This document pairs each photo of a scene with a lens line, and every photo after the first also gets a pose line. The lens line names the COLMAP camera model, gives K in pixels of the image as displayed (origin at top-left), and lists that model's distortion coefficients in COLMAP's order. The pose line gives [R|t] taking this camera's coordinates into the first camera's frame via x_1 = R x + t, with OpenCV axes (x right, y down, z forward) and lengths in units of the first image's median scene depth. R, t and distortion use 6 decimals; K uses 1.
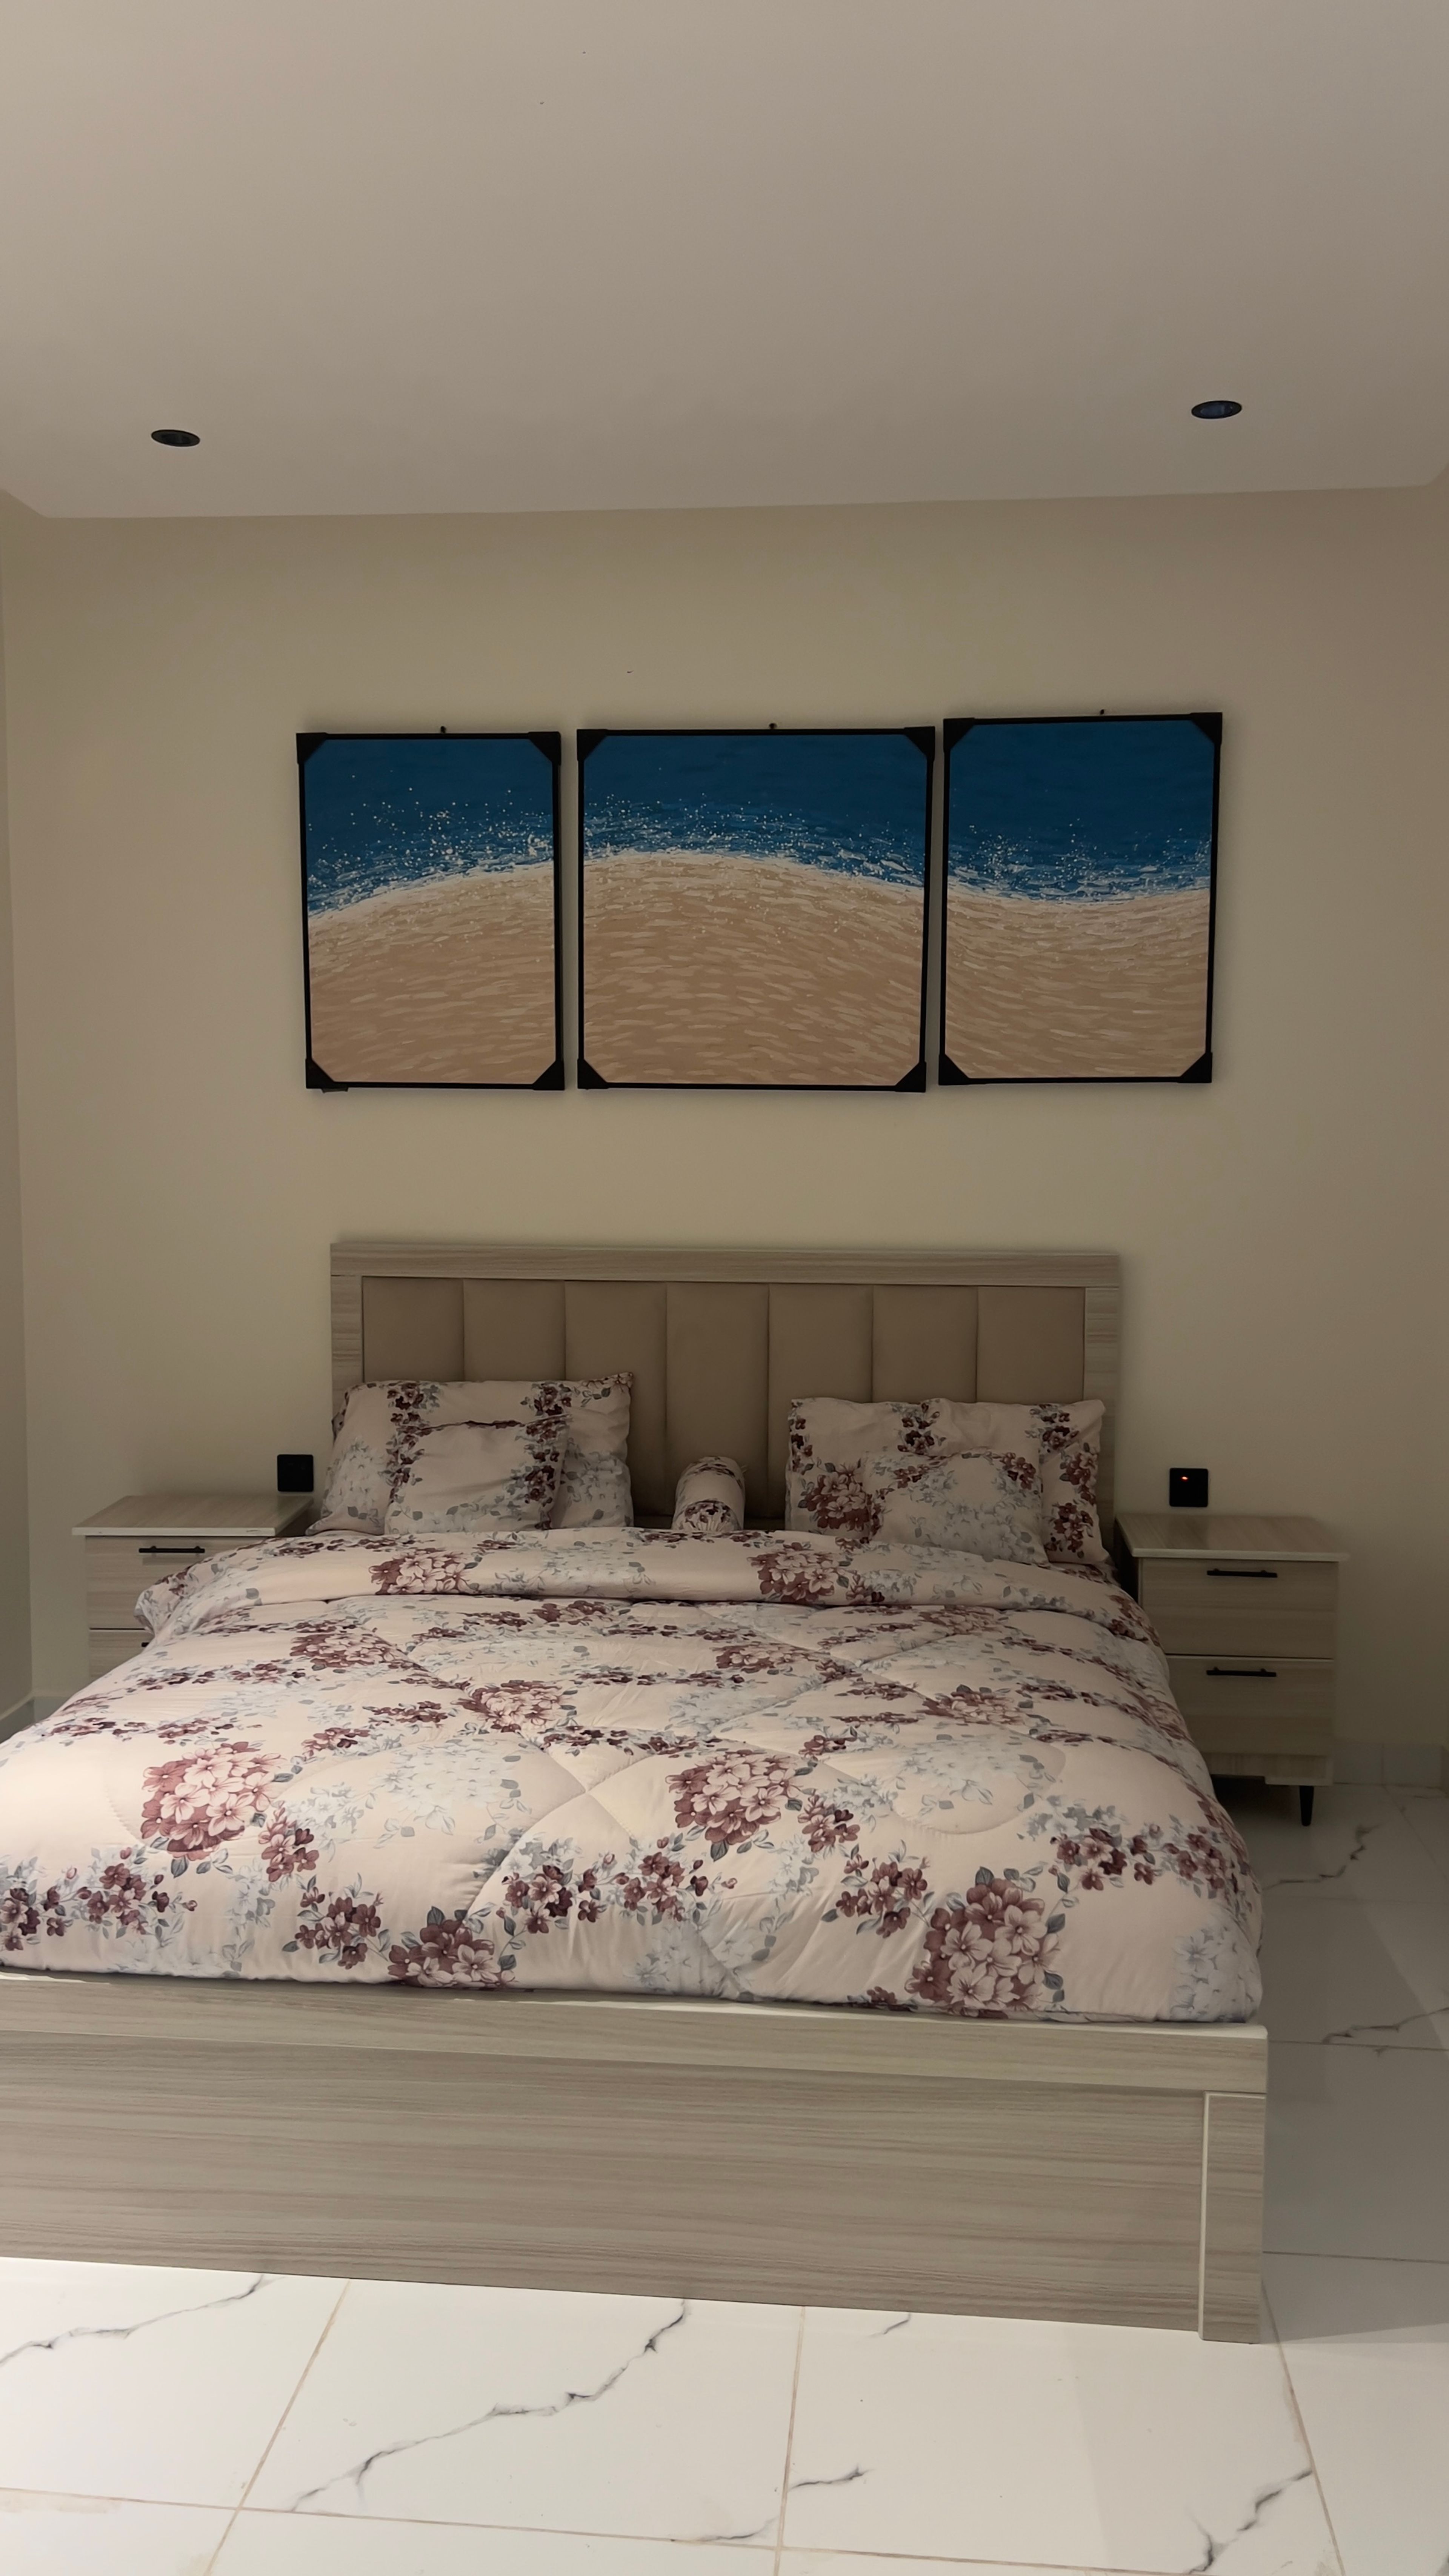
lens RADIAL K [[1920.7, 0, 732.3], [0, 1920.7, 1284.6], [0, 0, 1]] dist [0.057911, -0.057137]
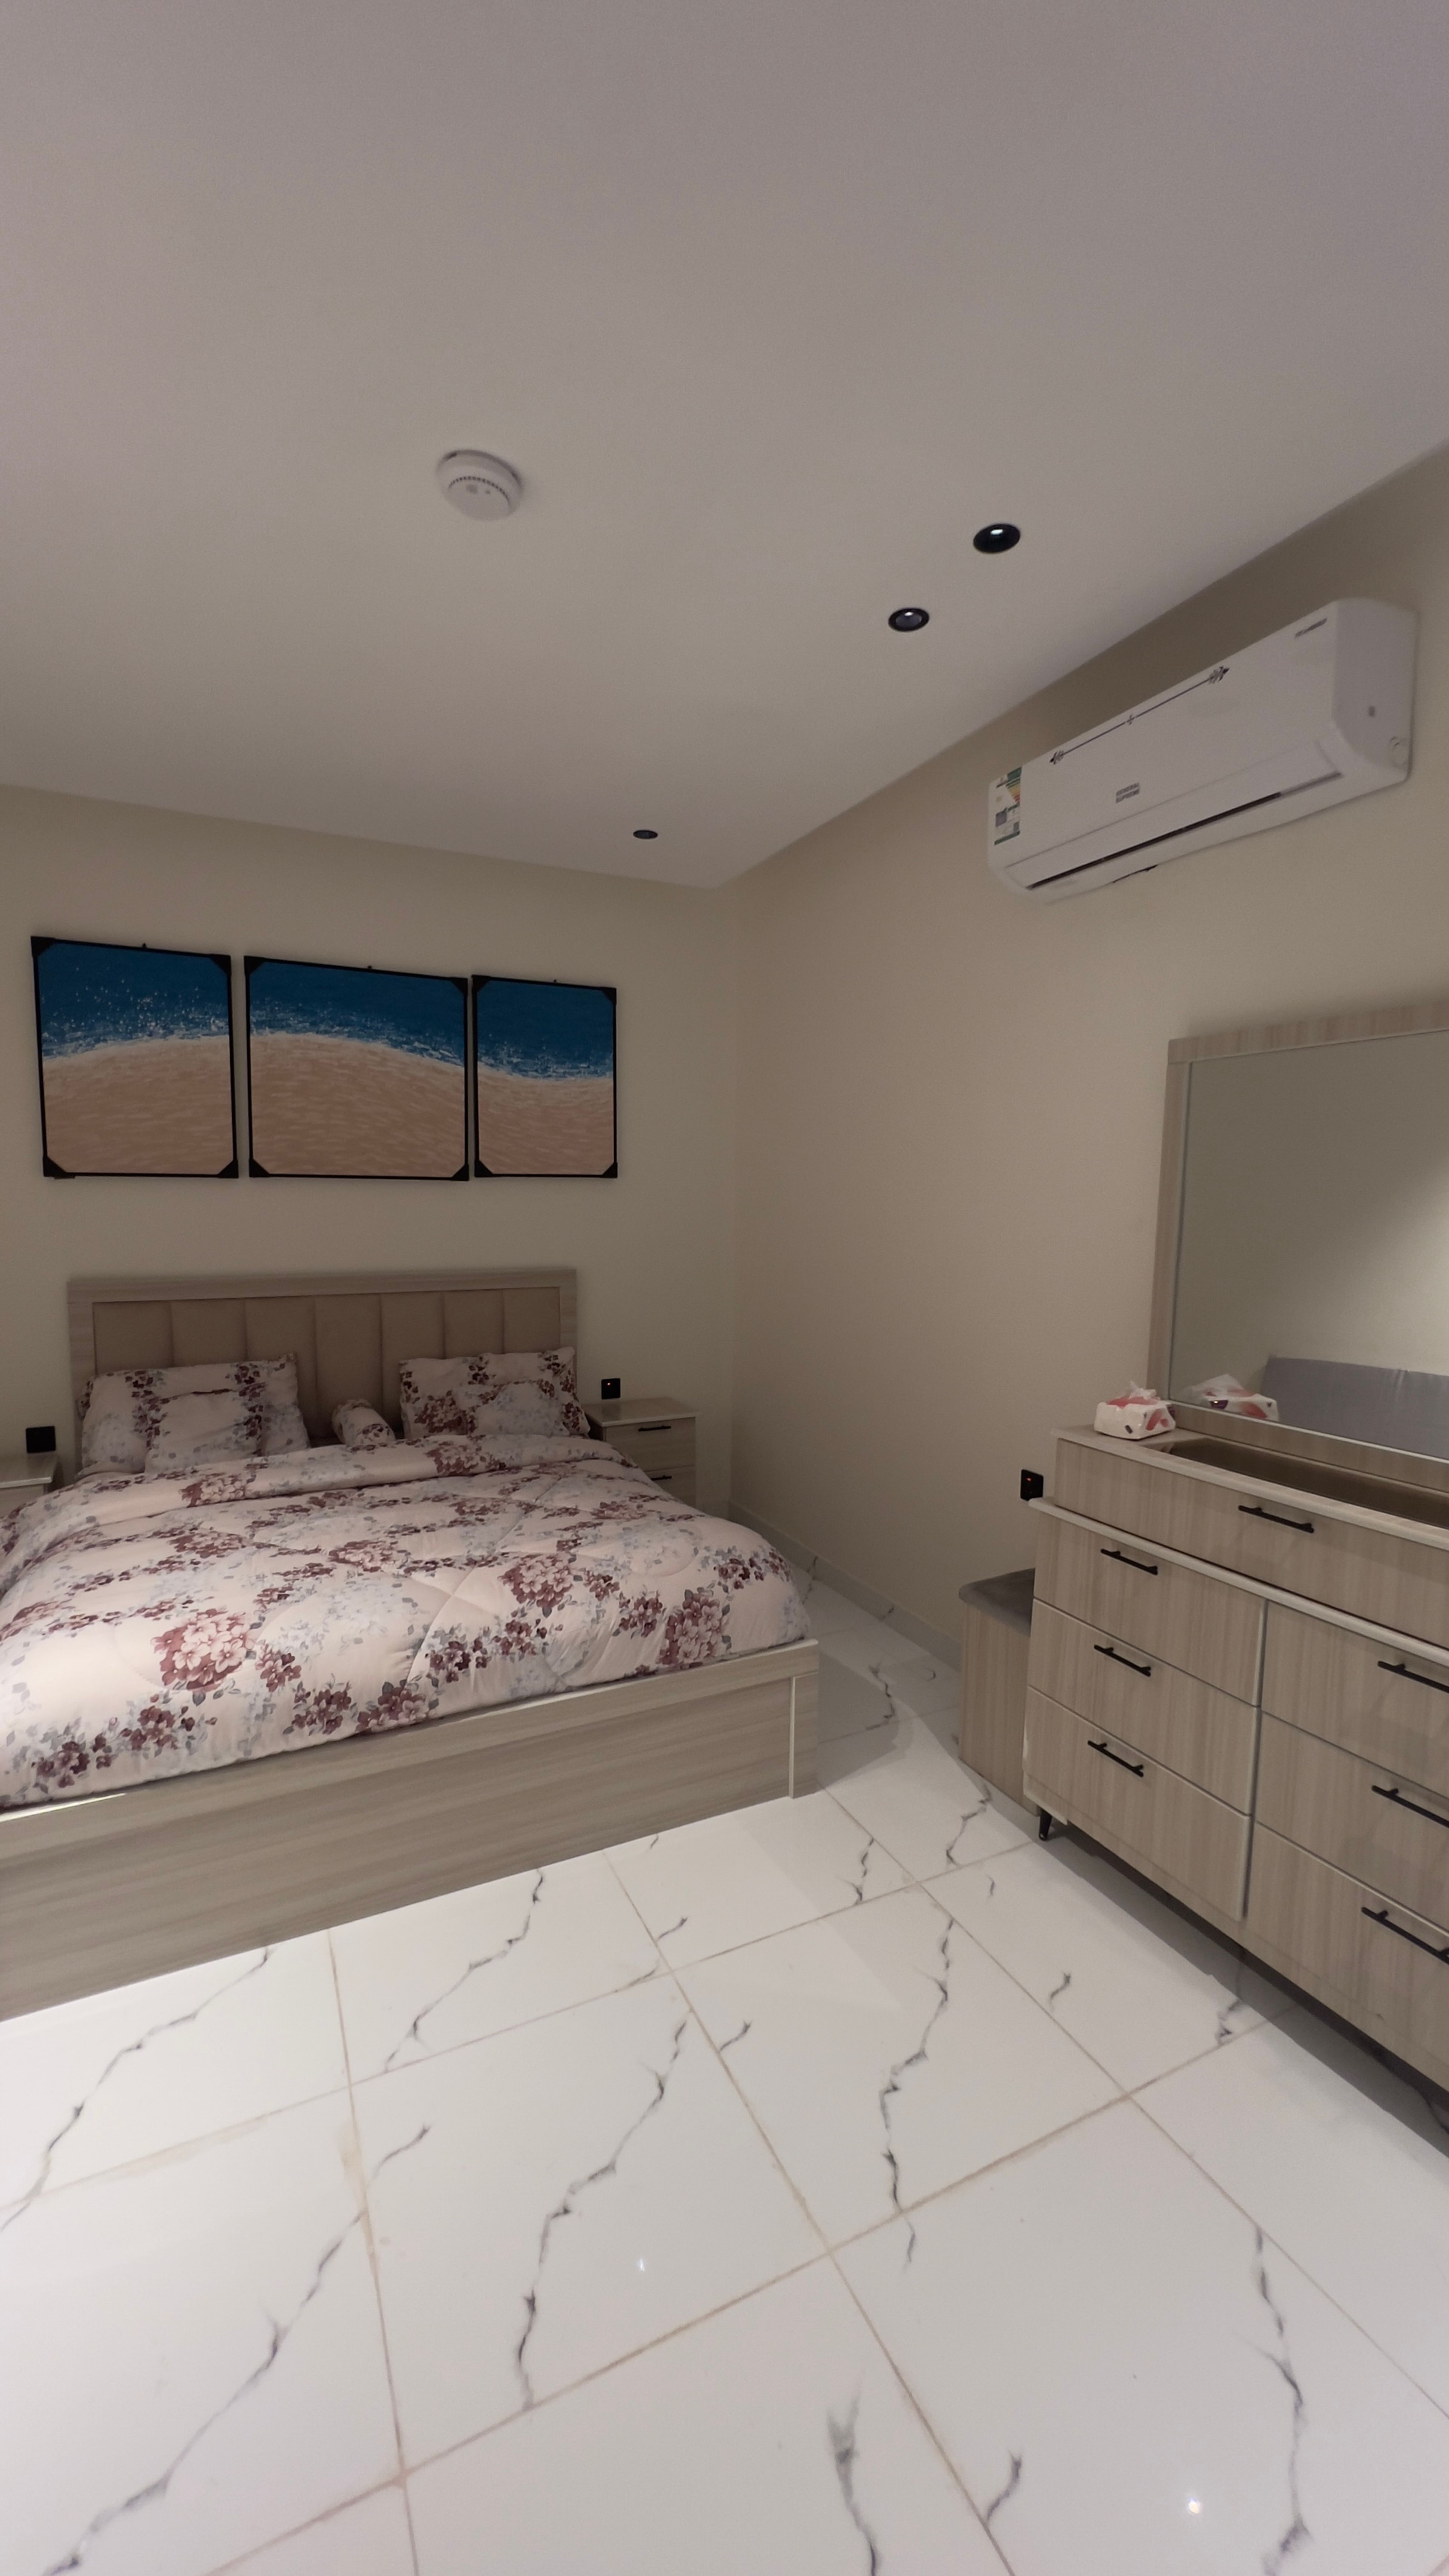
lens RADIAL K [[1039.0, 0, 724.8], [0, 1039.0, 1275.7], [0, 0, 1]] dist [-0.003855, 0.000190]
pose [[0.850198, -0.041291, 0.524841, -0.218525], [0.047552, 0.998868, 0.001553, -0.003306], [-0.524310, 0.023637, 0.851199, 0.064431]]
